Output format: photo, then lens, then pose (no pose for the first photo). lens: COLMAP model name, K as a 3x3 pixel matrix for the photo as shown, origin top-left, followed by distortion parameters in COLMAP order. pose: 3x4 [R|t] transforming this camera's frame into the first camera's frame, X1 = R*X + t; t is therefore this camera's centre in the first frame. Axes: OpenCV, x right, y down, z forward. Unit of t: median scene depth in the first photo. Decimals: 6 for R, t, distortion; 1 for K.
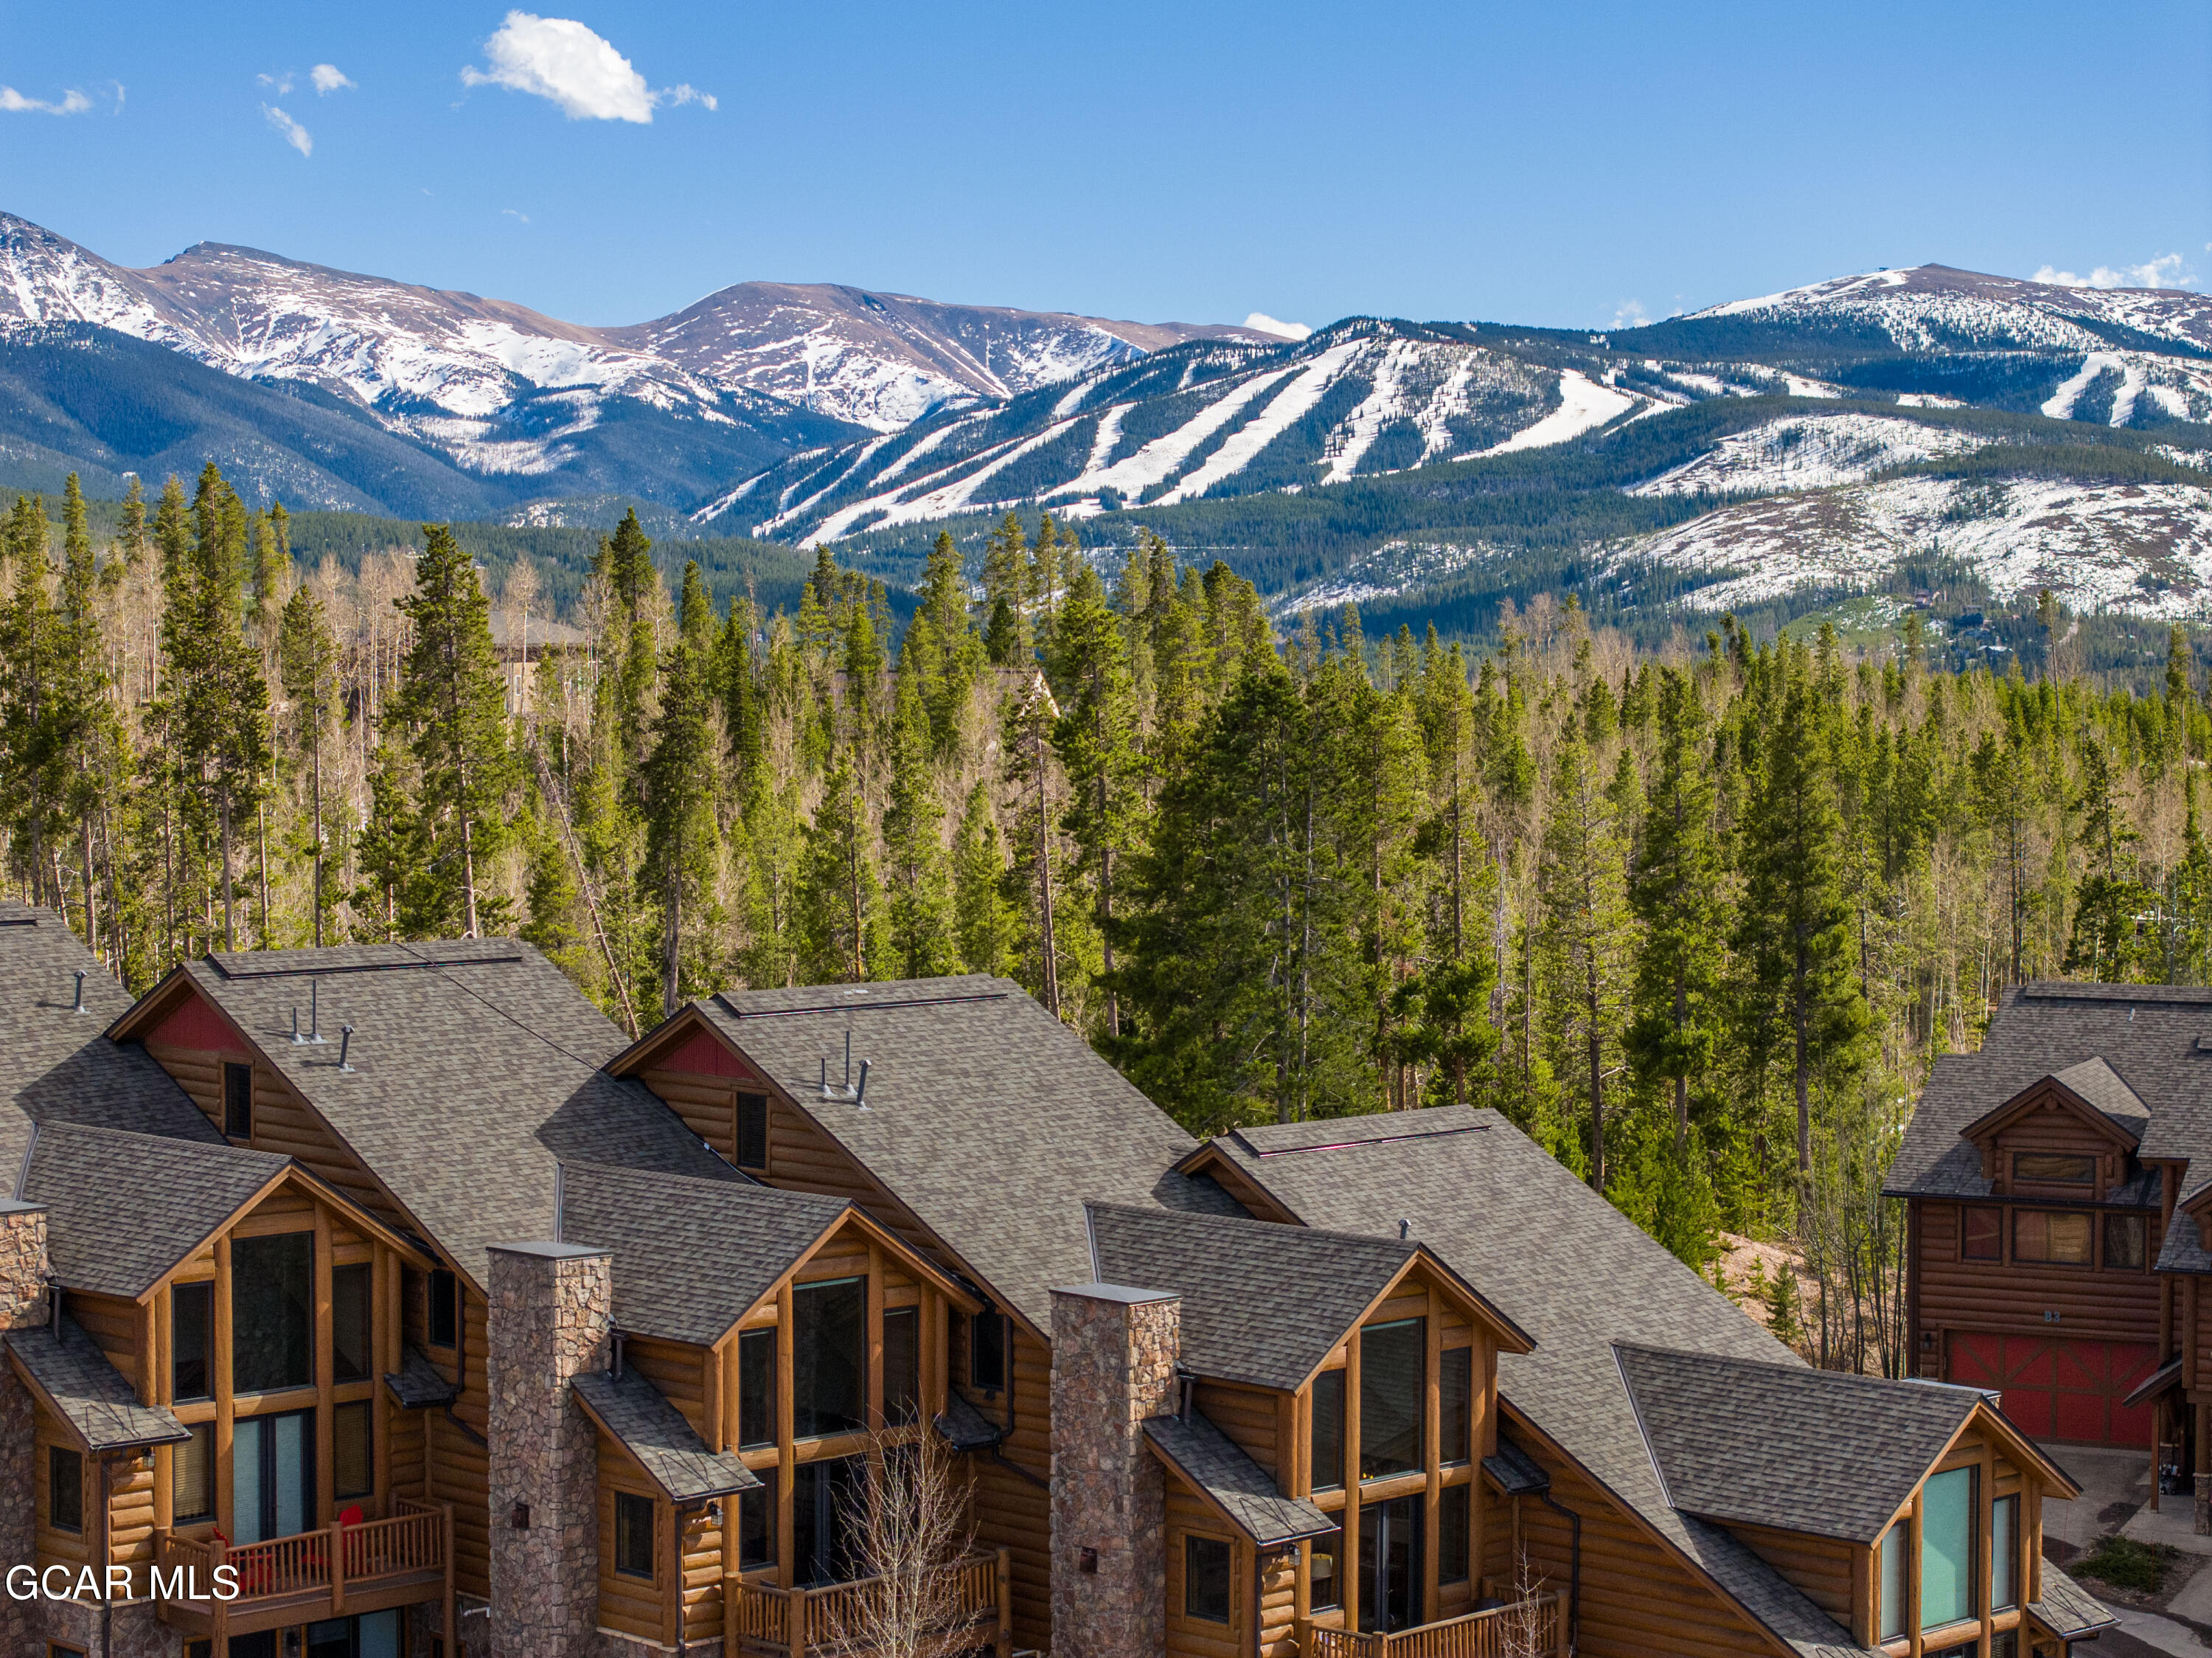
lens RADIAL K [[4456.0, 0, 1111.1], [0, 4456.0, 833.3], [0, 0, 1]] dist [-0.074930, 0.000000]
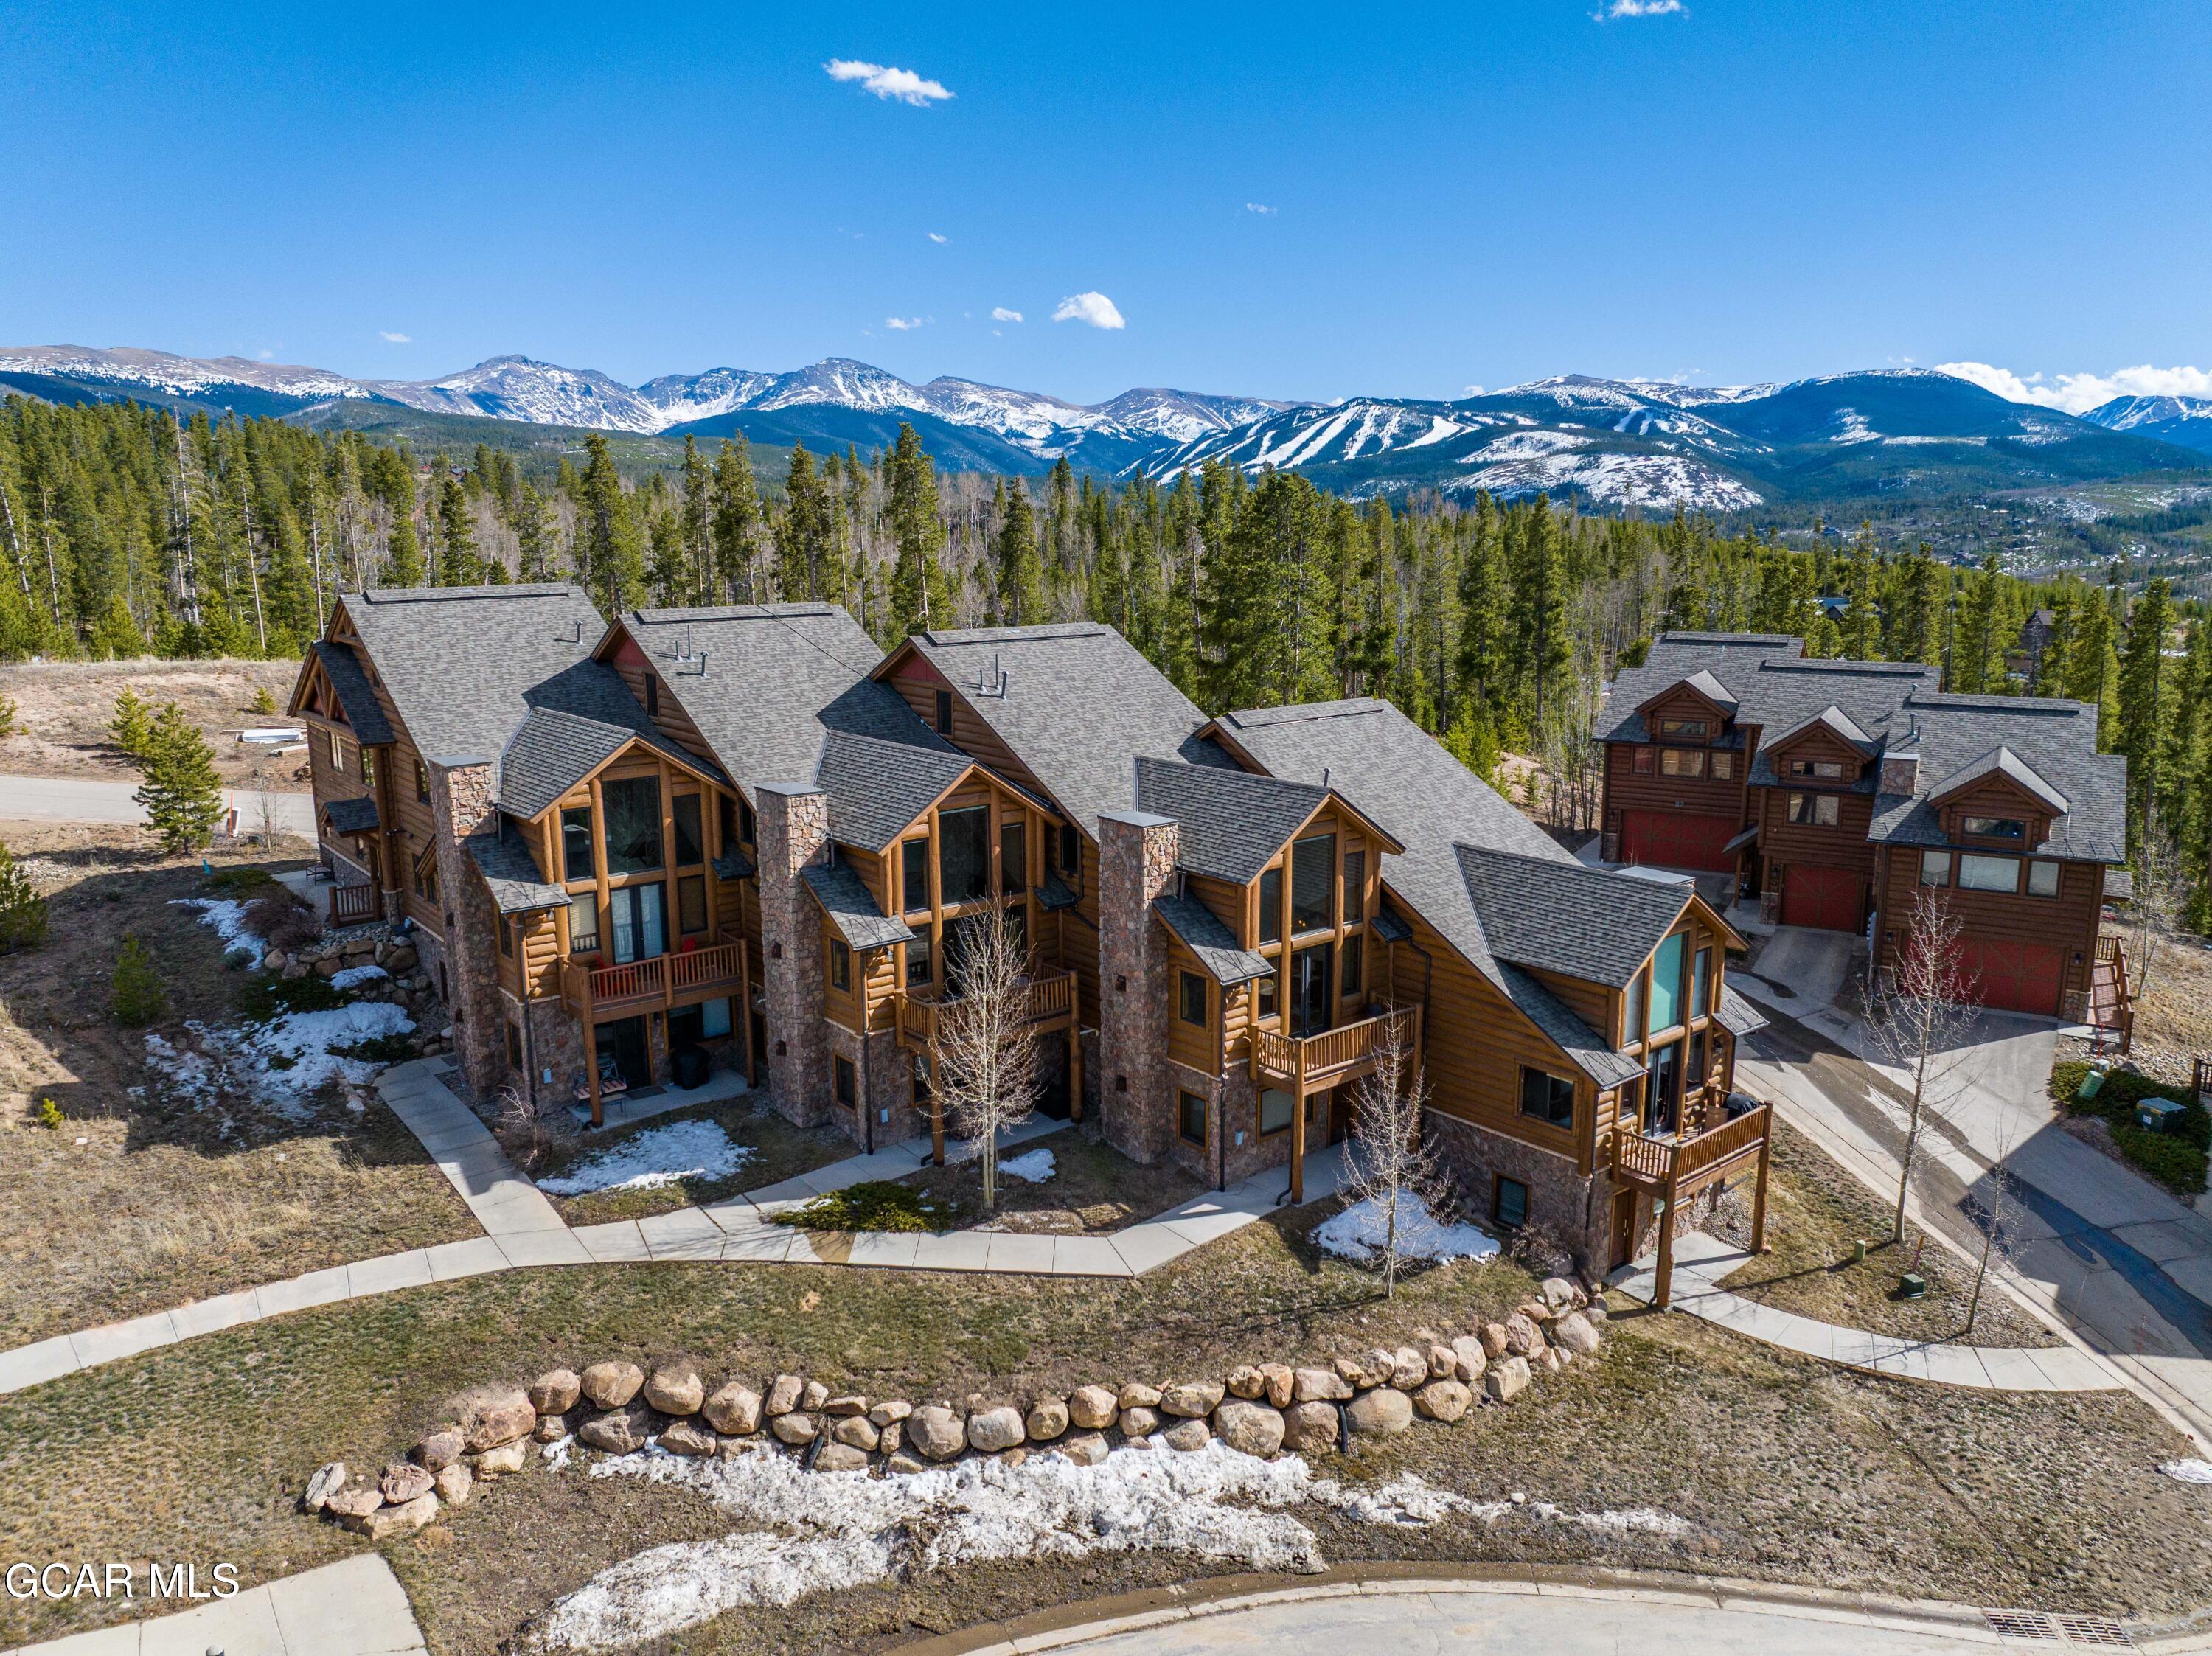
lens RADIAL K [[1561.2, 0, 1118.7], [0, 1561.2, 814.4], [0, 0, 1]] dist [-0.010664, -0.002332]
pose [[0.995598, 0.009568, -0.093241, 0.039792], [0.003879, 0.989718, 0.142979, 0.018810], [0.093651, -0.142711, 0.985324, 0.387420]]
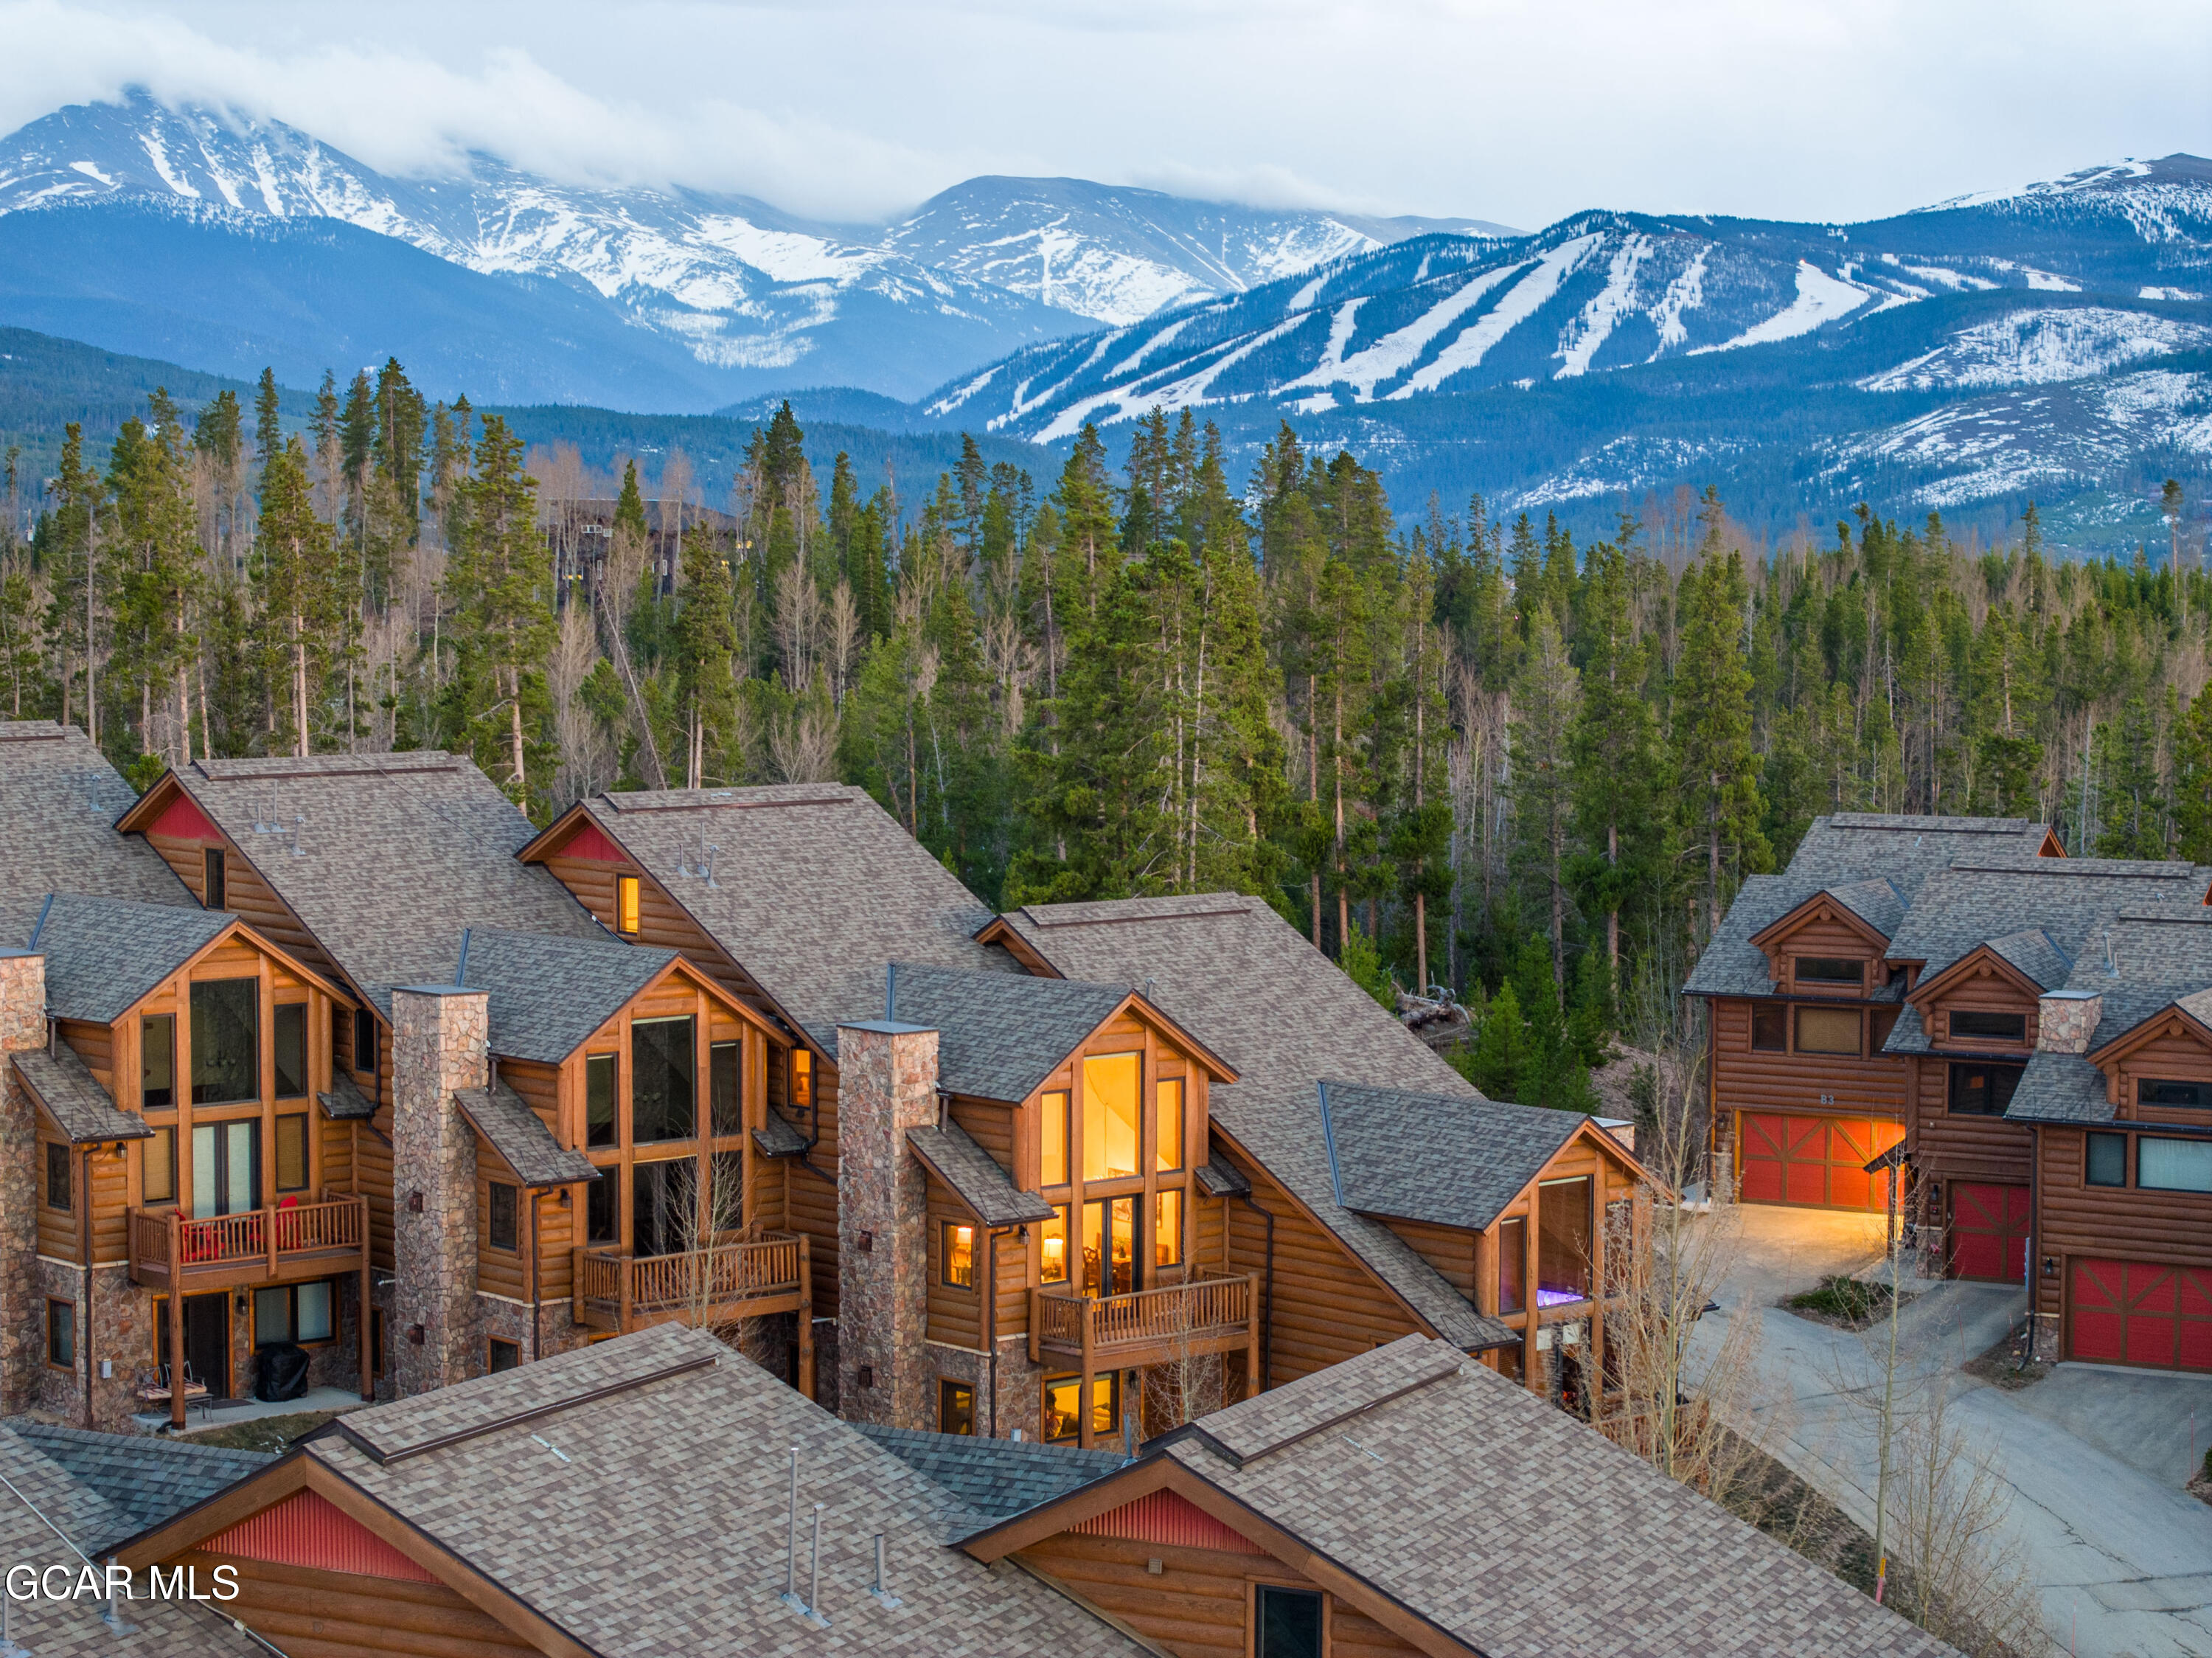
lens RADIAL K [[4456.0, 0, 1101.2], [0, 4456.0, 830.7], [0, 0, 1]] dist [-0.074930, 0.000000]
pose [[0.998446, 0.004643, -0.055526, 0.111684], [-0.003360, 0.999726, 0.023179, 0.016372], [0.055618, -0.022956, 0.998188, -0.208143]]
